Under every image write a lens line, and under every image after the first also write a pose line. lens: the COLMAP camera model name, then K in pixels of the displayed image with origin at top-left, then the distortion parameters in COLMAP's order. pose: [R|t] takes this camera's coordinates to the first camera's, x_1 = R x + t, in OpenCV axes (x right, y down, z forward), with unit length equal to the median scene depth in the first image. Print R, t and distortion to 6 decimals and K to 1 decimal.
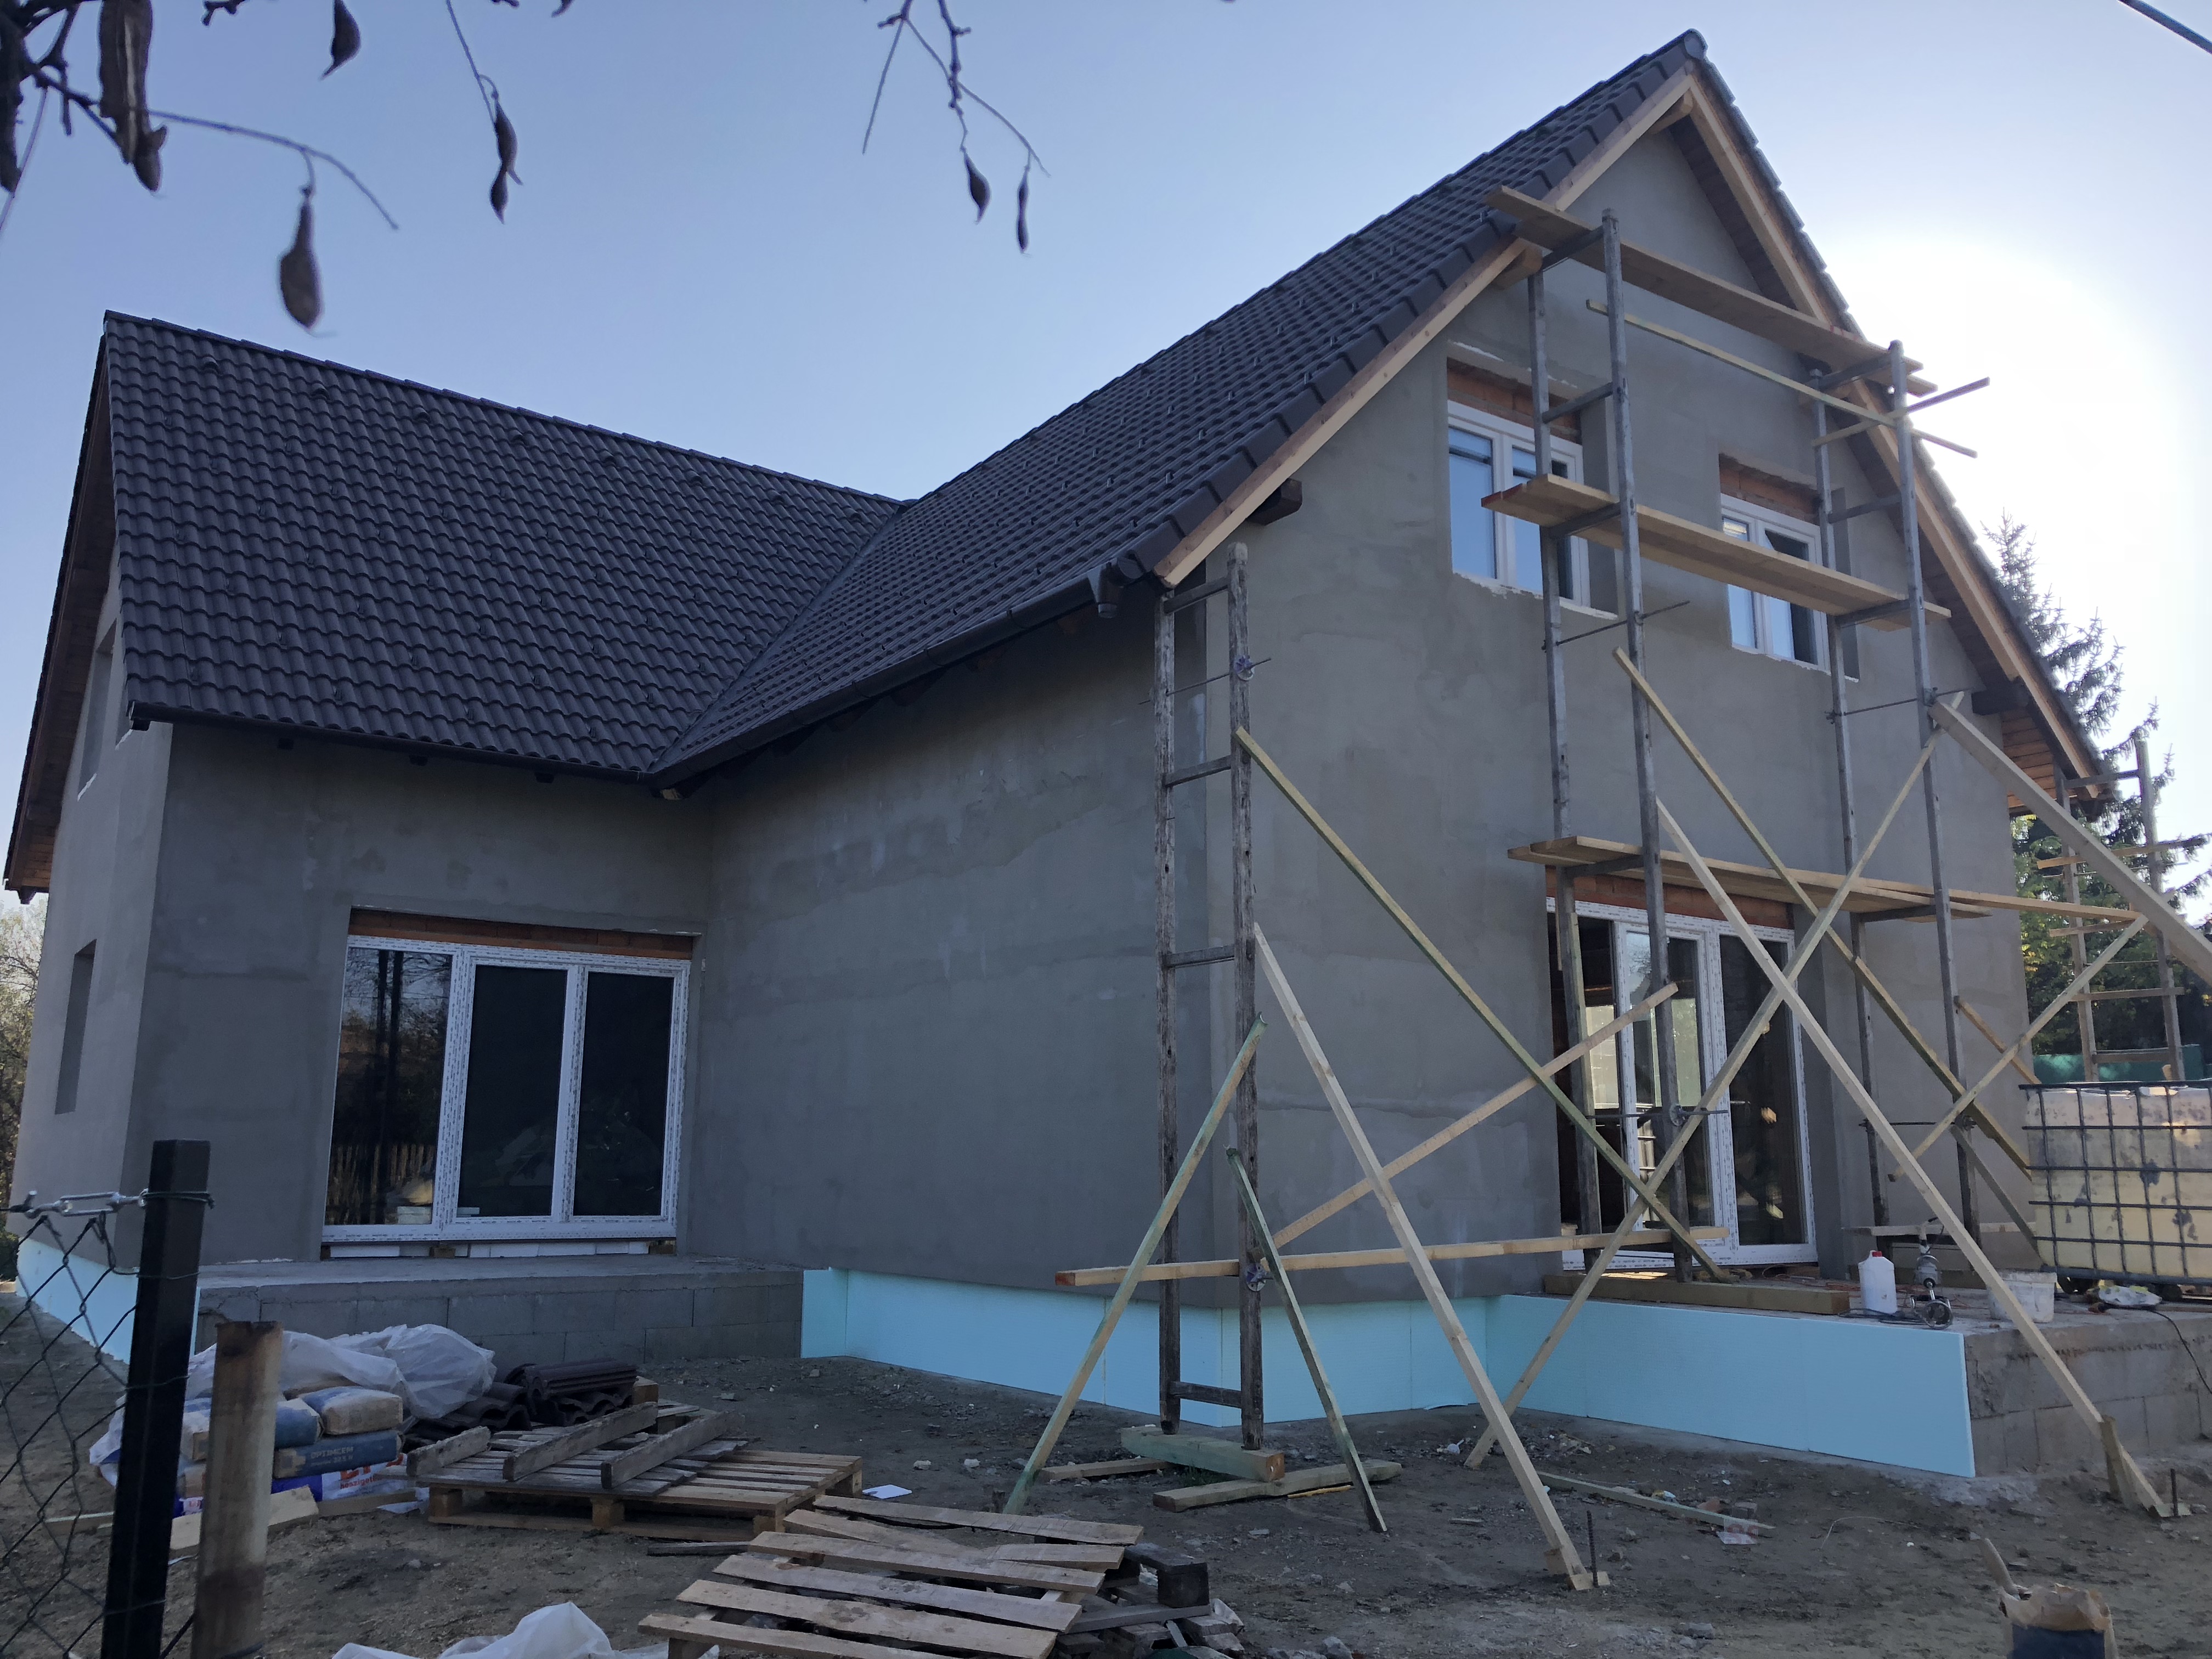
lens RADIAL K [[1814.9, 0, 1084.1], [0, 1814.9, 810.8], [0, 0, 1]] dist [0.032659, -0.030619]
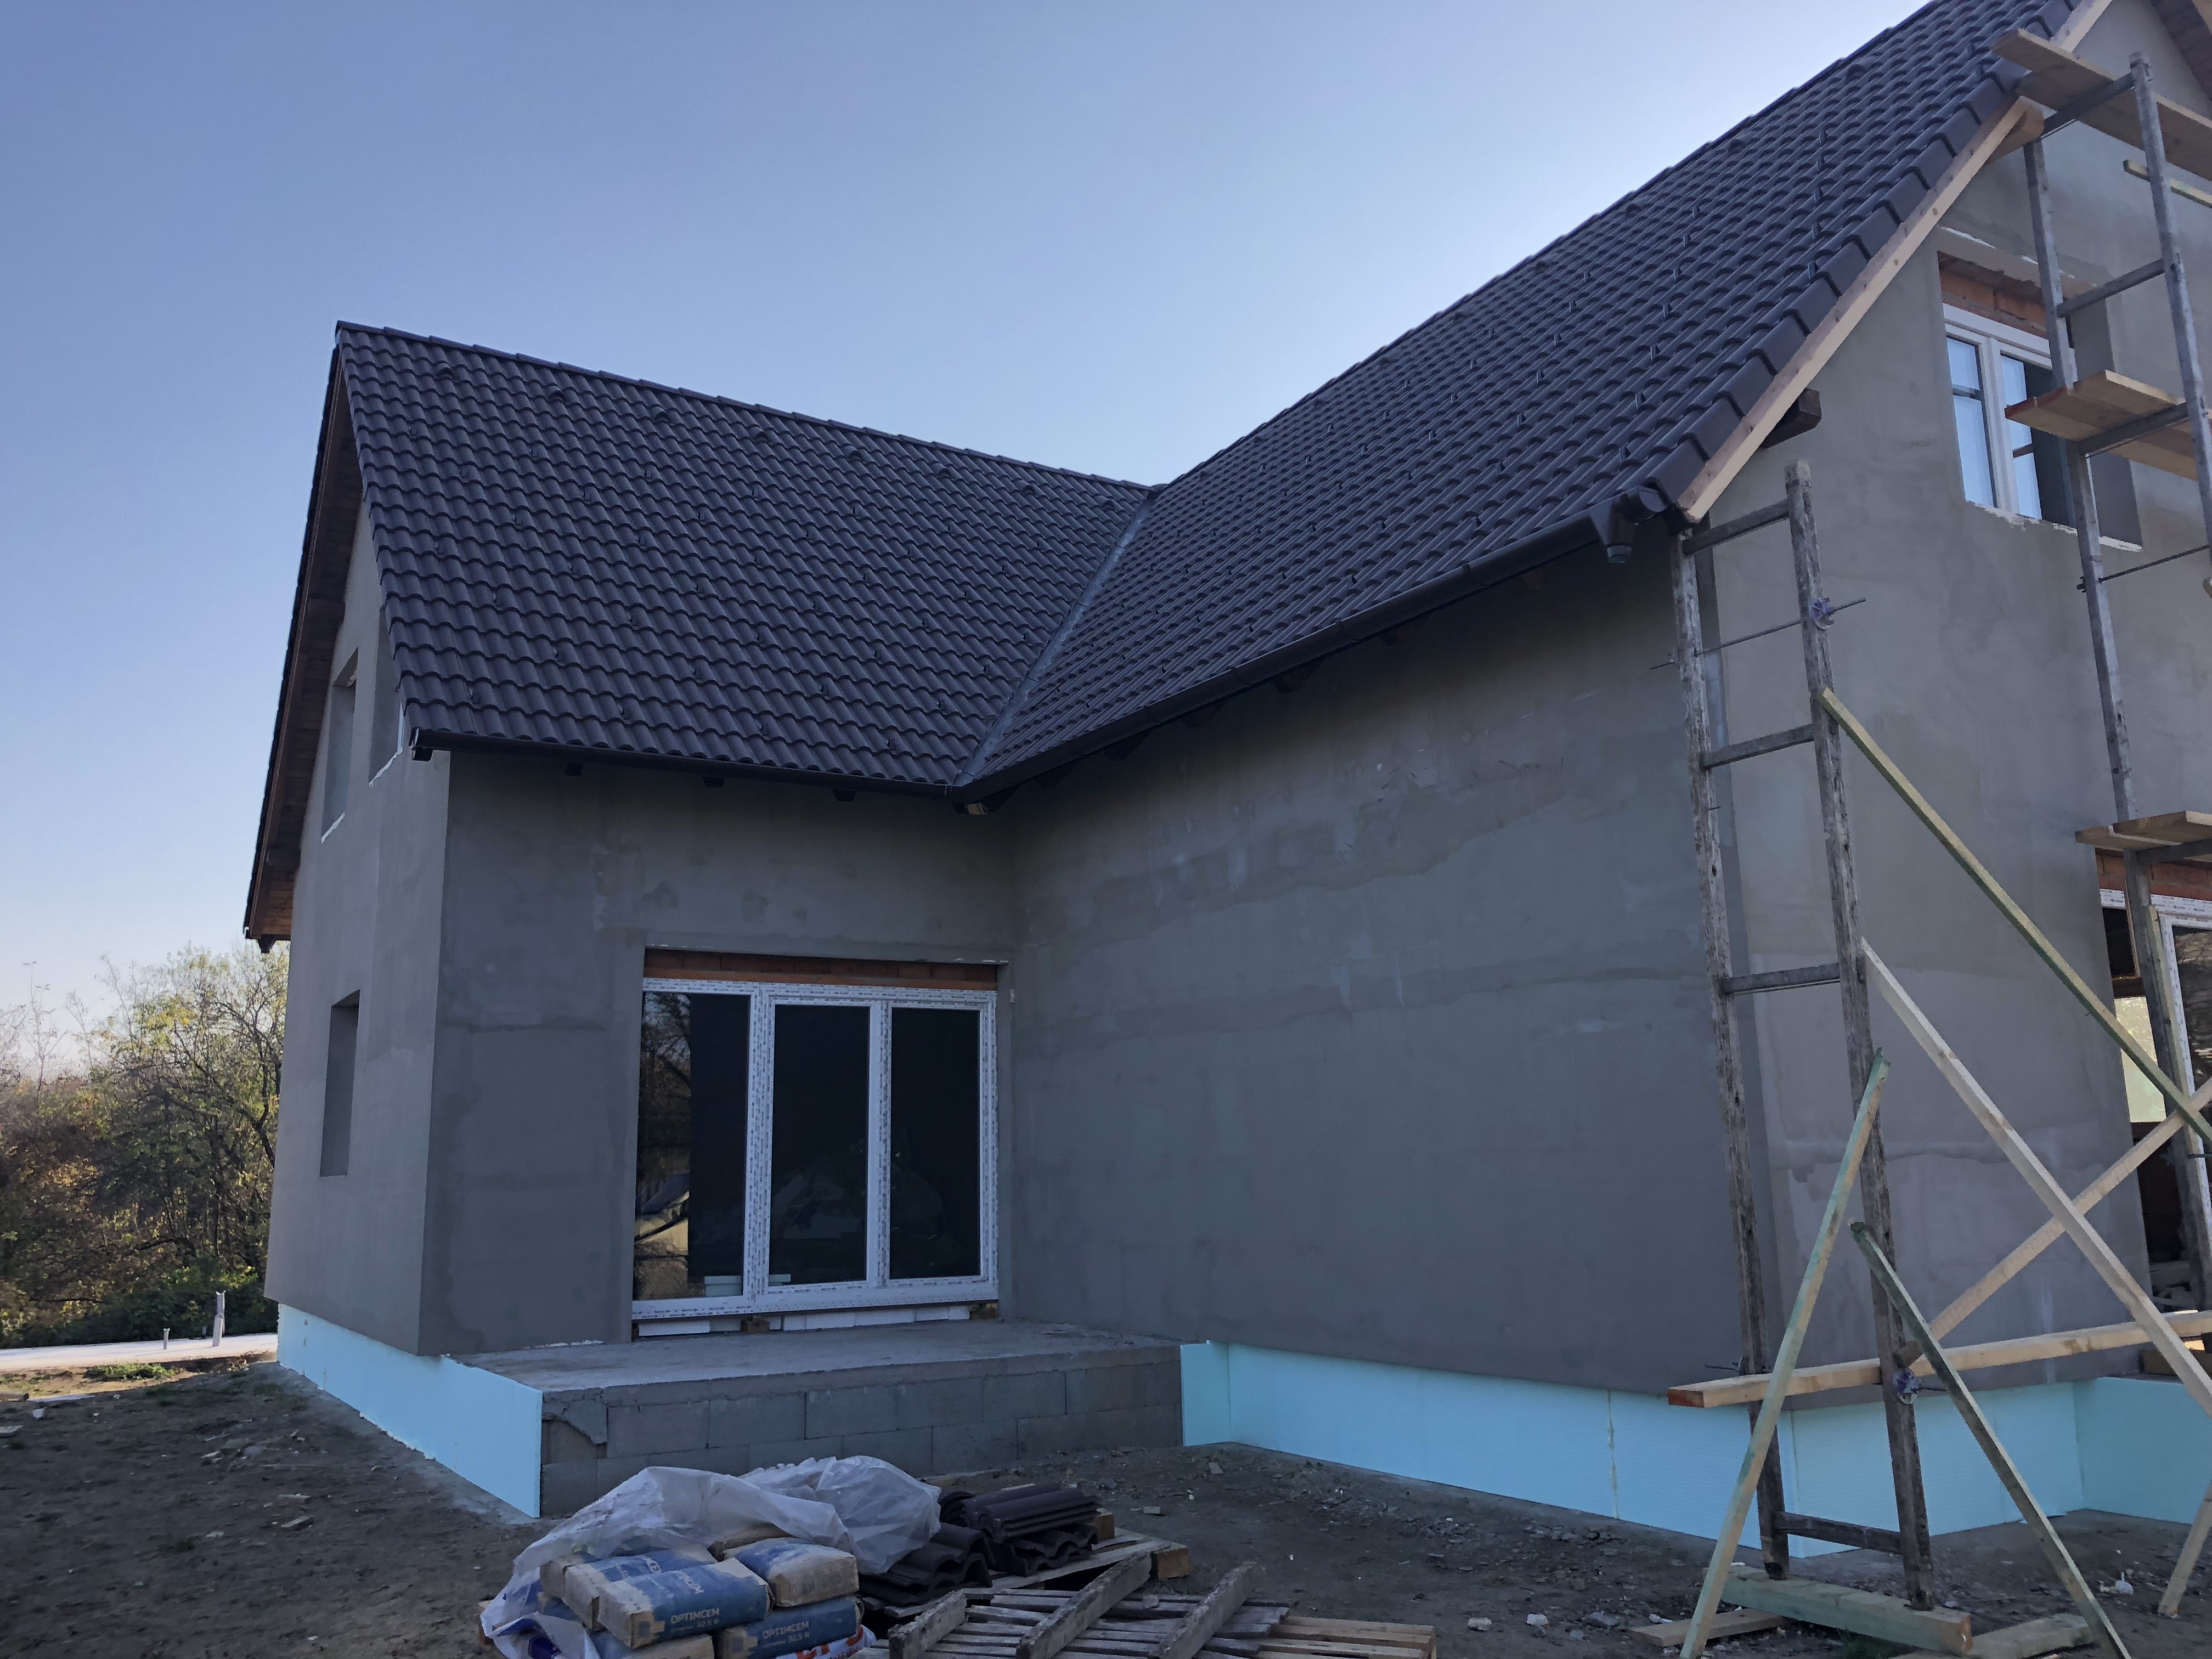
lens RADIAL K [[1814.9, 0, 1093.2], [0, 1814.9, 816.2], [0, 0, 1]] dist [0.032659, -0.030619]
pose [[0.996767, -0.039777, -0.069809, -0.129788], [0.039630, 0.999208, -0.003491, -0.000091], [0.069892, 0.000713, 0.997554, 0.129585]]
